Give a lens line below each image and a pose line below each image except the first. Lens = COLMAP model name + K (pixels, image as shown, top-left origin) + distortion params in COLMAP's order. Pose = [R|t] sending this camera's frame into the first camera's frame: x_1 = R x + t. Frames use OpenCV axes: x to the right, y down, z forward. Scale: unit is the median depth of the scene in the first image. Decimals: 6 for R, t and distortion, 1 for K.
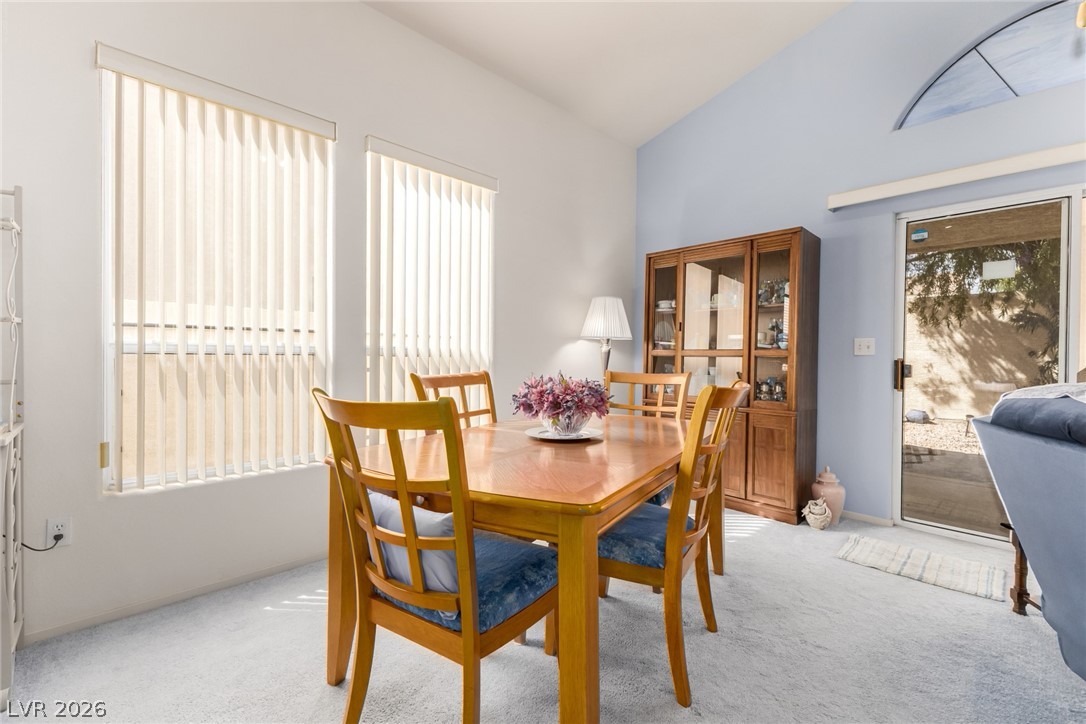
lens RADIAL K [[466.0, 0, 543.0], [0, 466.0, 362.0], [0, 0, 1]] dist [0.001849, 0.000112]
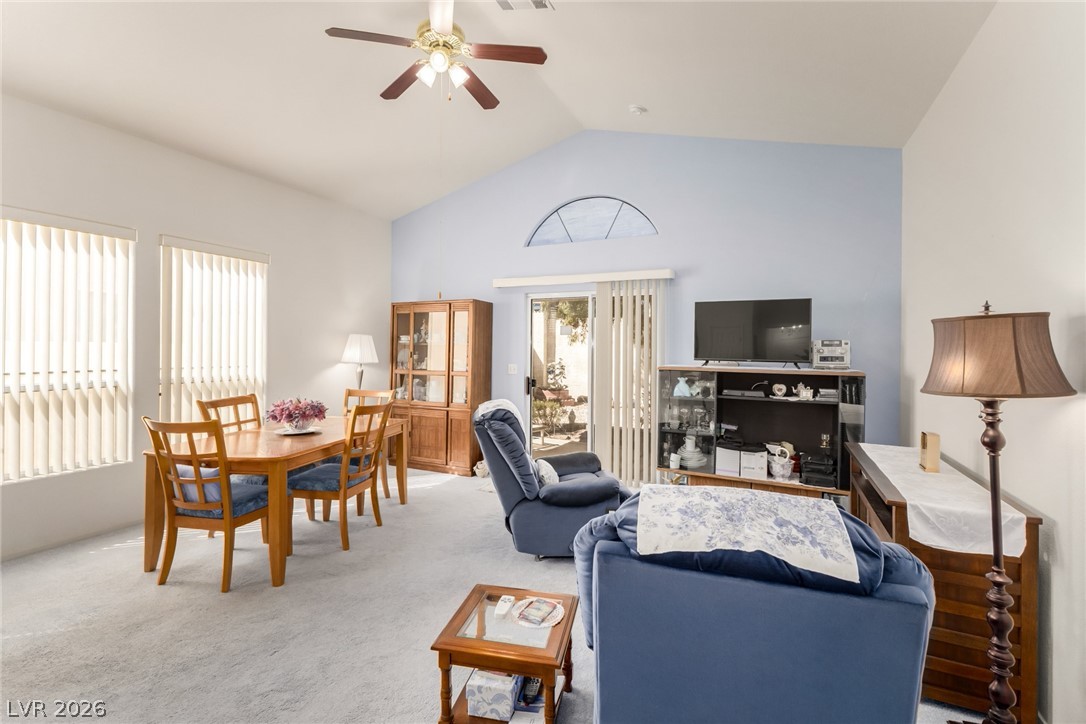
lens RADIAL K [[480.4, 0, 544.9], [0, 480.4, 348.8], [0, 0, 1]] dist [0.008508, 0.000019]
pose [[0.938425, -0.001834, 0.345477, 0.255949], [0.004965, 0.999954, -0.008181, -0.124958], [-0.345447, 0.009392, 0.938391, -0.939104]]
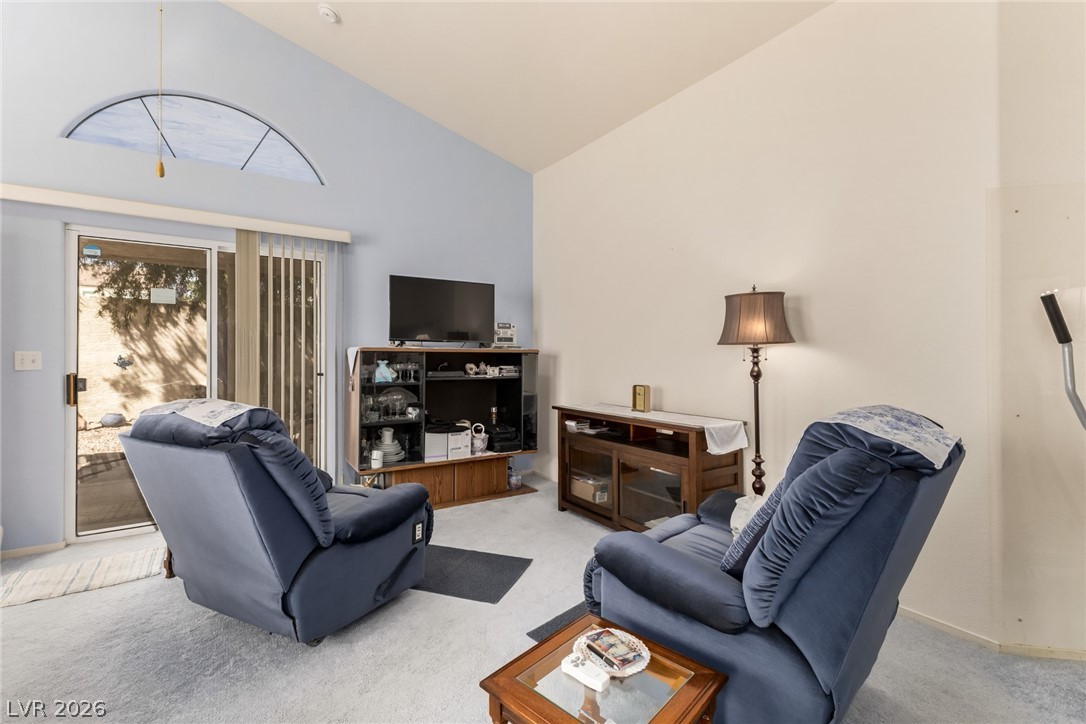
lens RADIAL K [[475.3, 0, 538.2], [0, 475.3, 353.1], [0, 0, 1]] dist [0.002547, -0.000026]
pose [[0.177873, -0.004431, 0.984043, -0.056396], [0.014048, 0.999899, 0.001963, -0.047493], [-0.983953, 0.013475, 0.177917, -0.179830]]
